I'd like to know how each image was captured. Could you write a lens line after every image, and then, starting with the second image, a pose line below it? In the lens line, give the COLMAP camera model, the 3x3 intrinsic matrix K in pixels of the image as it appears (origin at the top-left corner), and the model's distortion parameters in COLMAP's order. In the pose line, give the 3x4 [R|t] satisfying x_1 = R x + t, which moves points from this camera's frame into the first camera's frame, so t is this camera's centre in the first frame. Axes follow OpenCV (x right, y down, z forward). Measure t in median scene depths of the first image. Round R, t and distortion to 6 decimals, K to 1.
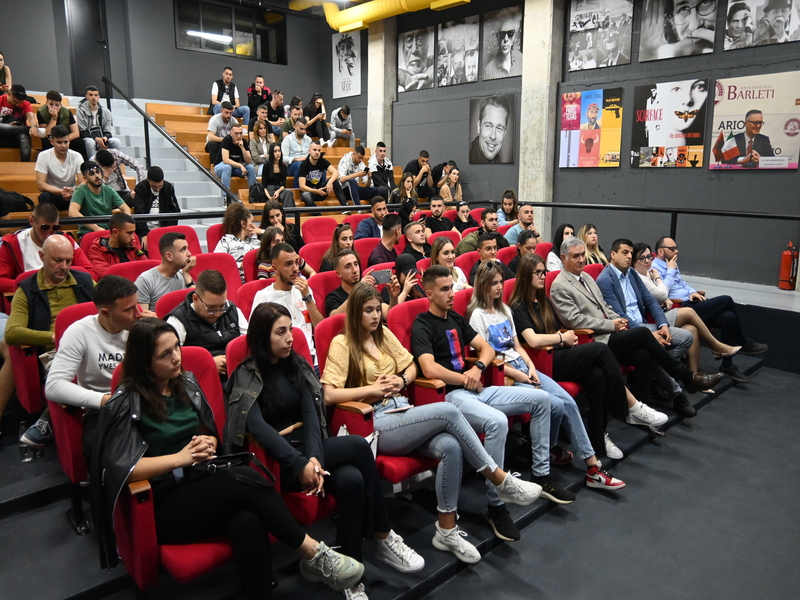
lens RADIAL K [[642.9, 0, 399.4], [0, 642.9, 294.4], [0, 0, 1]] dist [-0.017022, 0.002147]
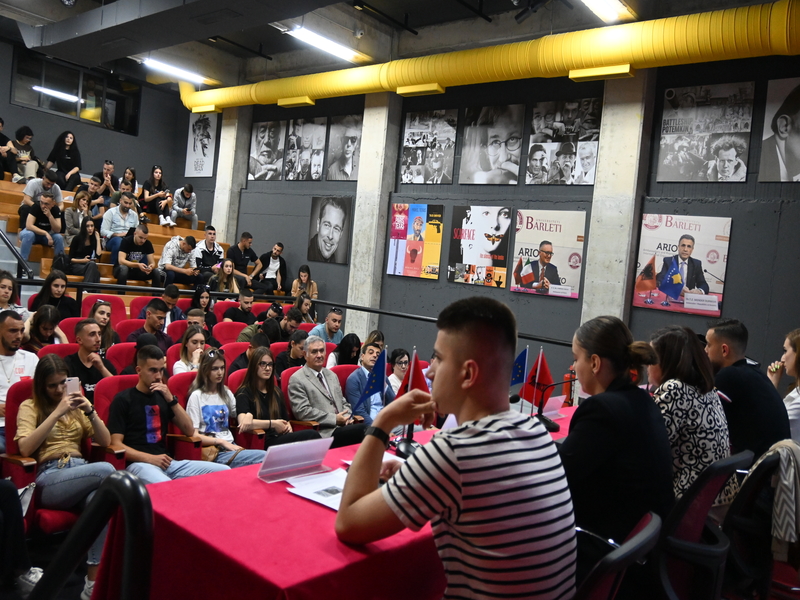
lens RADIAL K [[714.2, 0, 399.4], [0, 714.2, 306.6], [0, 0, 1]] dist [-0.014576, 0.006120]
pose [[0.981884, 0.106575, 0.156669, 0.106546], [-0.084659, 0.986460, -0.140465, 0.009398], [-0.169518, 0.124657, 0.977612, -0.100647]]
